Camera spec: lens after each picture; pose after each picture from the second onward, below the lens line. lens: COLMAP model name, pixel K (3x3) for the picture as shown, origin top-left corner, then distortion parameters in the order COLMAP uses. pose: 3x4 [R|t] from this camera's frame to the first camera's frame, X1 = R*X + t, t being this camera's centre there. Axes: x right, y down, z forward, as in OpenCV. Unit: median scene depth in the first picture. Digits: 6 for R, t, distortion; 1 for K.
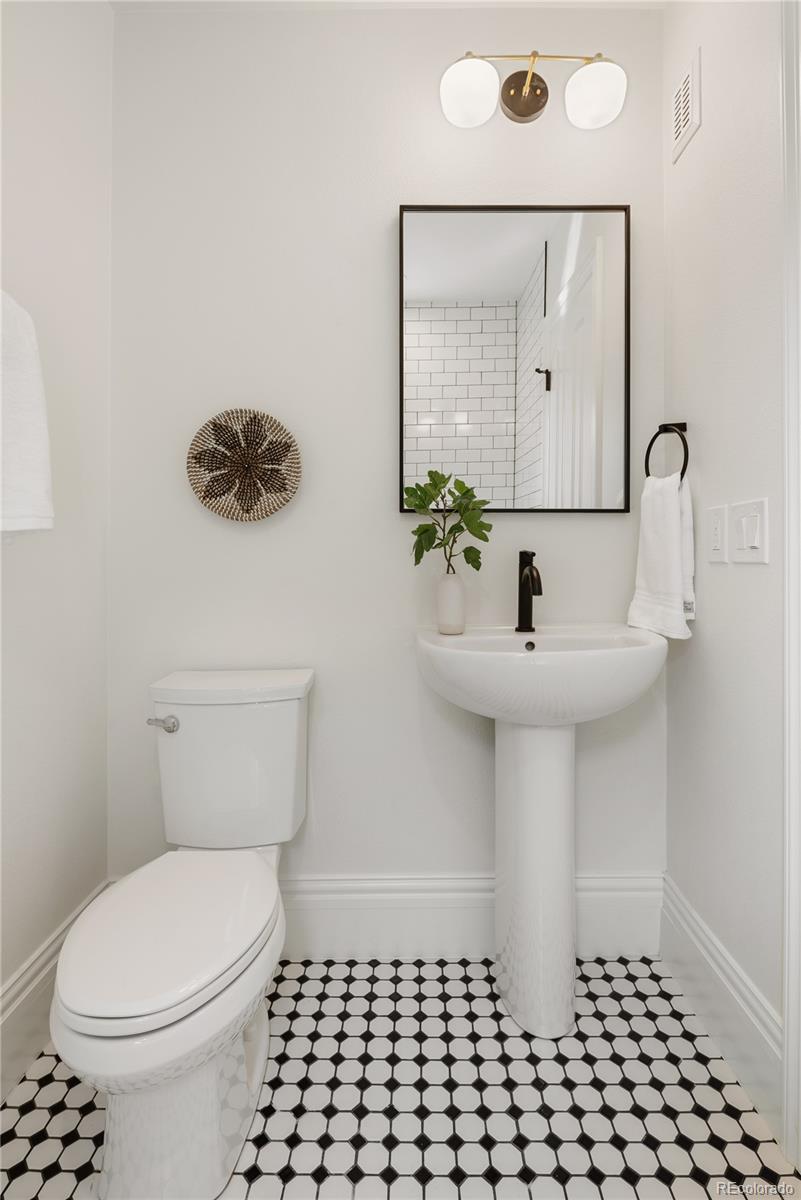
lens RADIAL K [[587.4, 0, 374.2], [0, 587.4, 574.2], [0, 0, 1]] dist [0.005621, -0.004862]
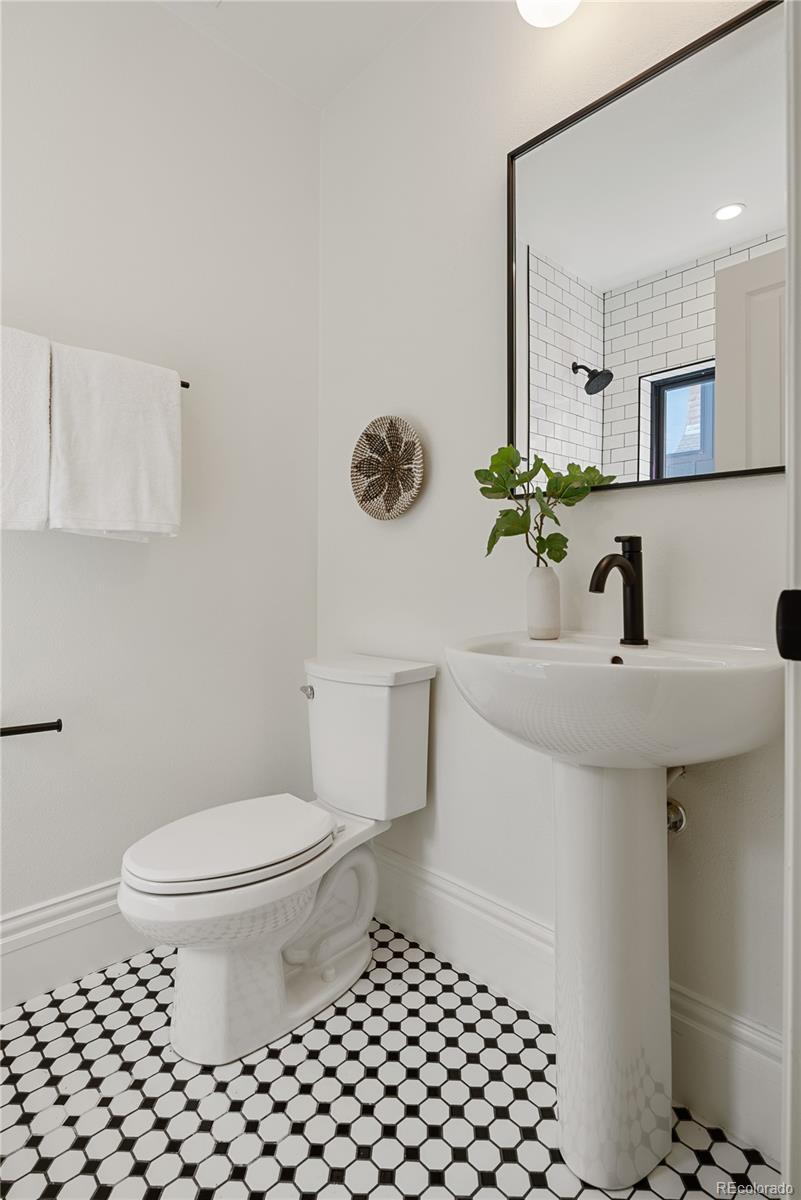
lens RADIAL K [[587.4, 0, 403.8], [0, 587.4, 587.6], [0, 0, 1]] dist [0.005621, -0.004862]
pose [[0.703414, 0.019131, -0.710523, 0.574428], [-0.018118, 0.999796, 0.008983, 0.023758], [0.710549, 0.006554, 0.703617, 0.263254]]
